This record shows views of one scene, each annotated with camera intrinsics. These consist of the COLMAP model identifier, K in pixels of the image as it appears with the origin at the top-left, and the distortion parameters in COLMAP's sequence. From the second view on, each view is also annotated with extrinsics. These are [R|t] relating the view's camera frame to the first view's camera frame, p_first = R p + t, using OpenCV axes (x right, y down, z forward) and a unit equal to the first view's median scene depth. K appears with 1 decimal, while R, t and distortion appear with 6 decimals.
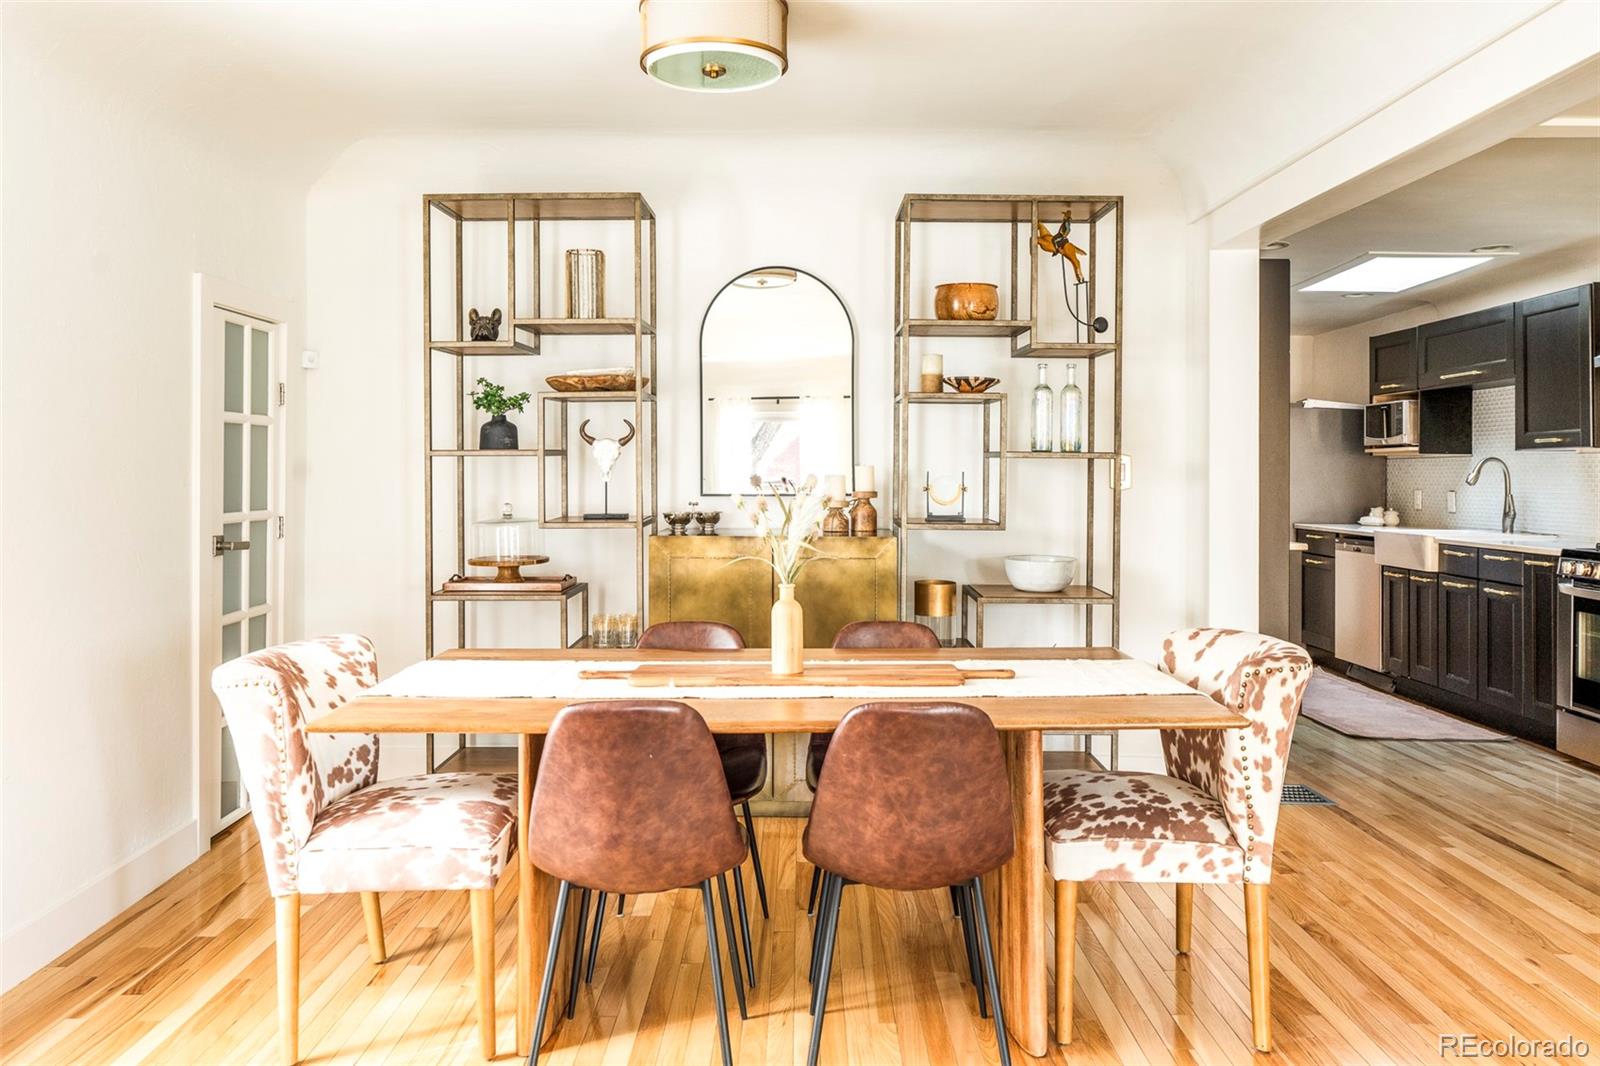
lens RADIAL K [[1202.9, 0, 799.3], [0, 1202.9, 462.2], [0, 0, 1]] dist [-0.000888, 0.003767]
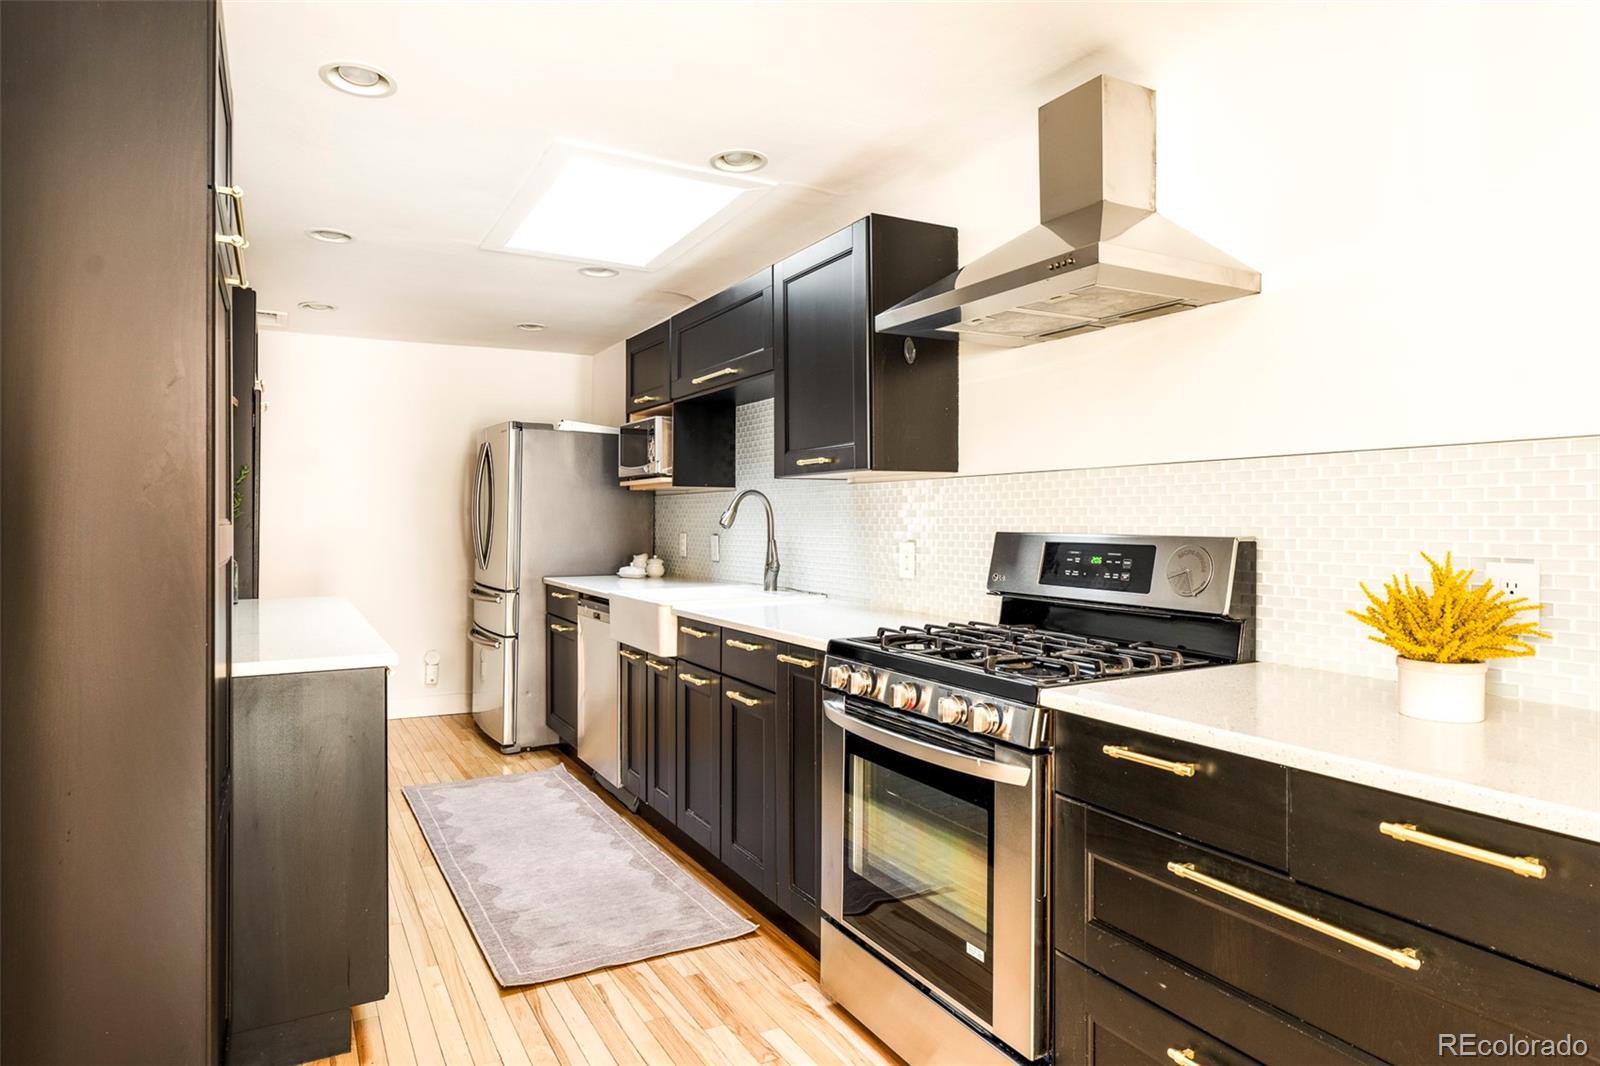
lens RADIAL K [[915.5, 0, 789.9], [0, 915.5, 522.5], [0, 0, 1]] dist [-0.002164, 0.000234]
pose [[0.870027, -0.009333, 0.492916, 0.483892], [0.000799, 0.999846, 0.017522, 0.009257], [-0.493003, -0.014851, 0.869901, 0.756770]]
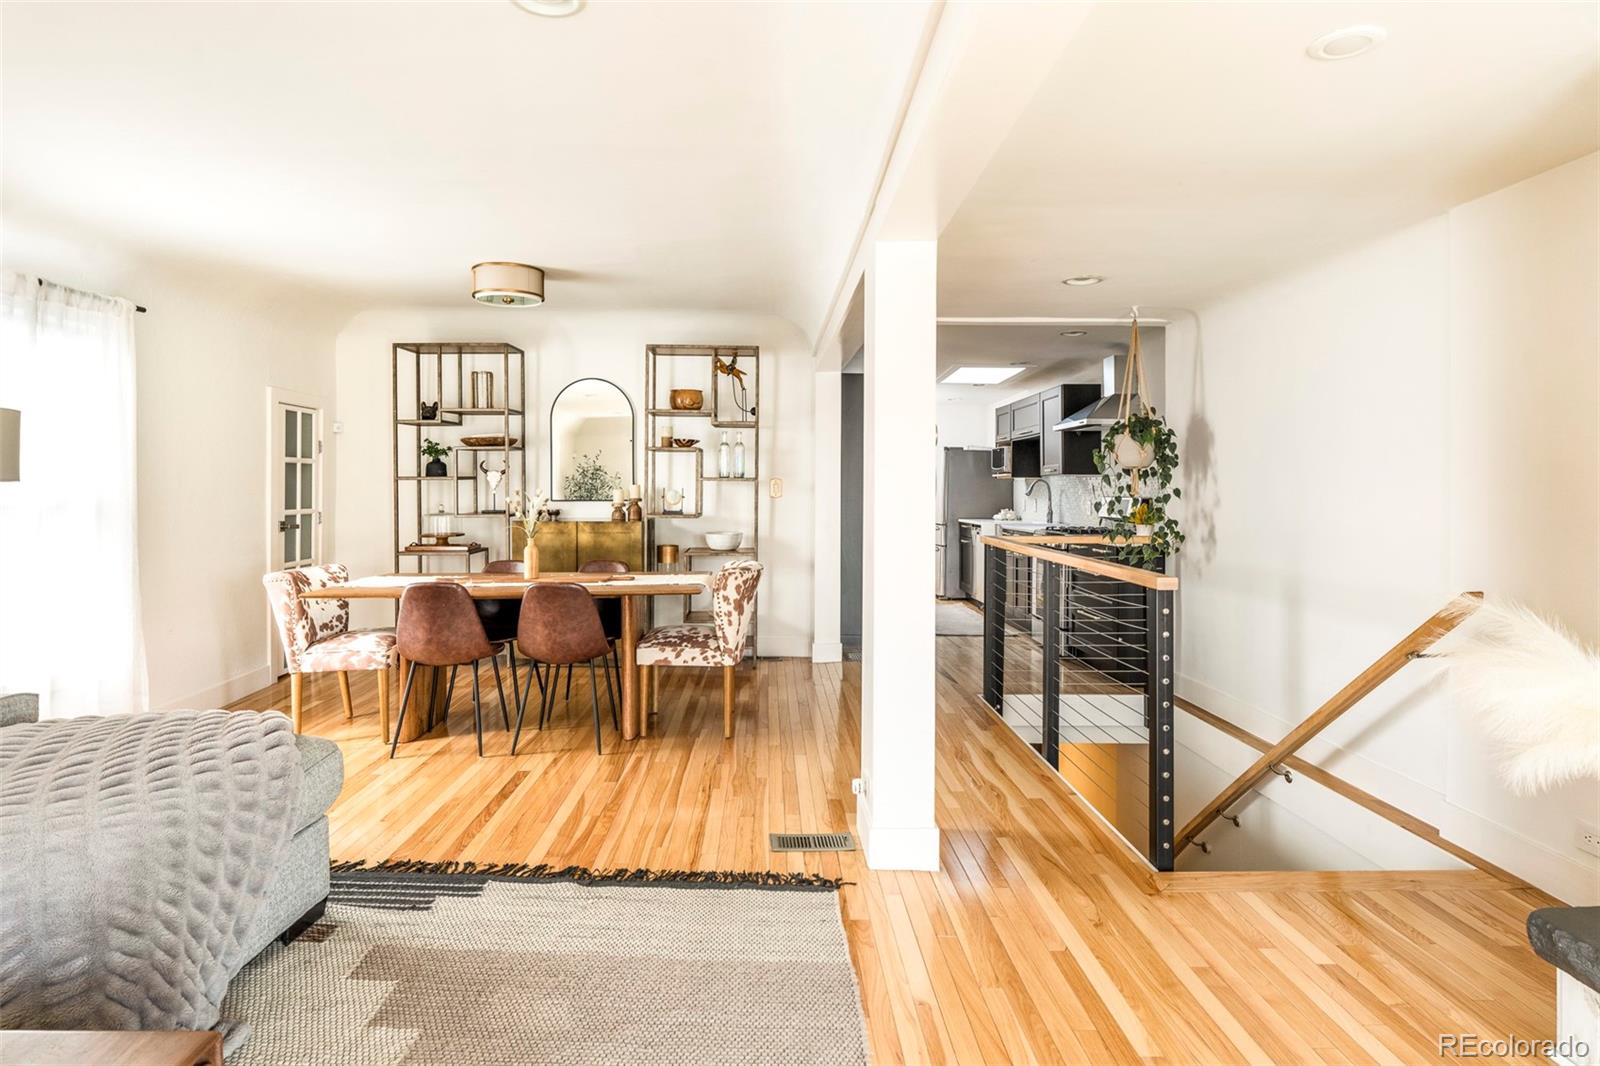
lens RADIAL K [[882.3, 0, 801.4], [0, 882.3, 485.9], [0, 0, 1]] dist [0.000281, -0.000076]
pose [[0.999272, -0.000702, 0.038138, 0.273705], [0.000522, 0.999989, 0.004729, -0.001788], [-0.038140, -0.004706, 0.999261, -0.413615]]
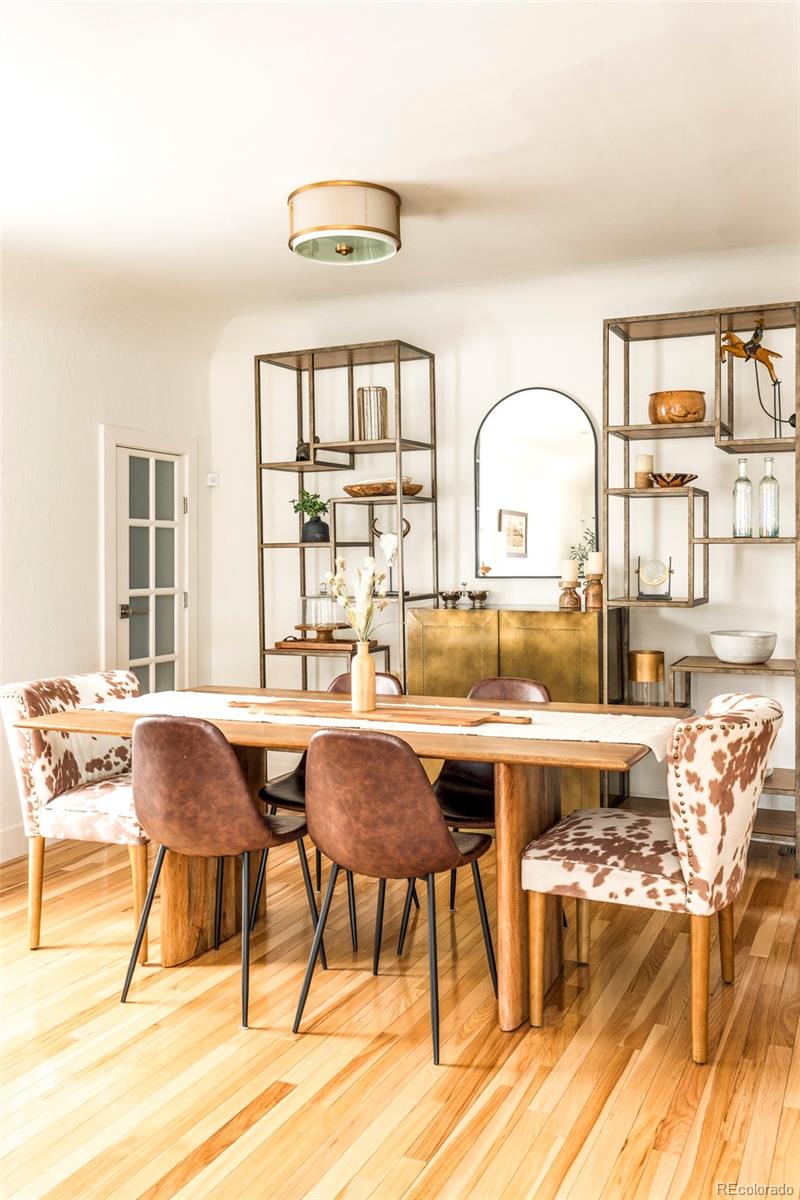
lens RADIAL K [[1041.1, 0, 419.2], [0, 1041.1, 559.7], [0, 0, 1]] dist [0.002263, 0.002460]
pose [[0.913195, -0.006928, -0.407464, 0.324349], [0.008787, 0.999958, 0.002690, 0.006367], [0.407429, -0.006037, 0.913217, -0.000871]]
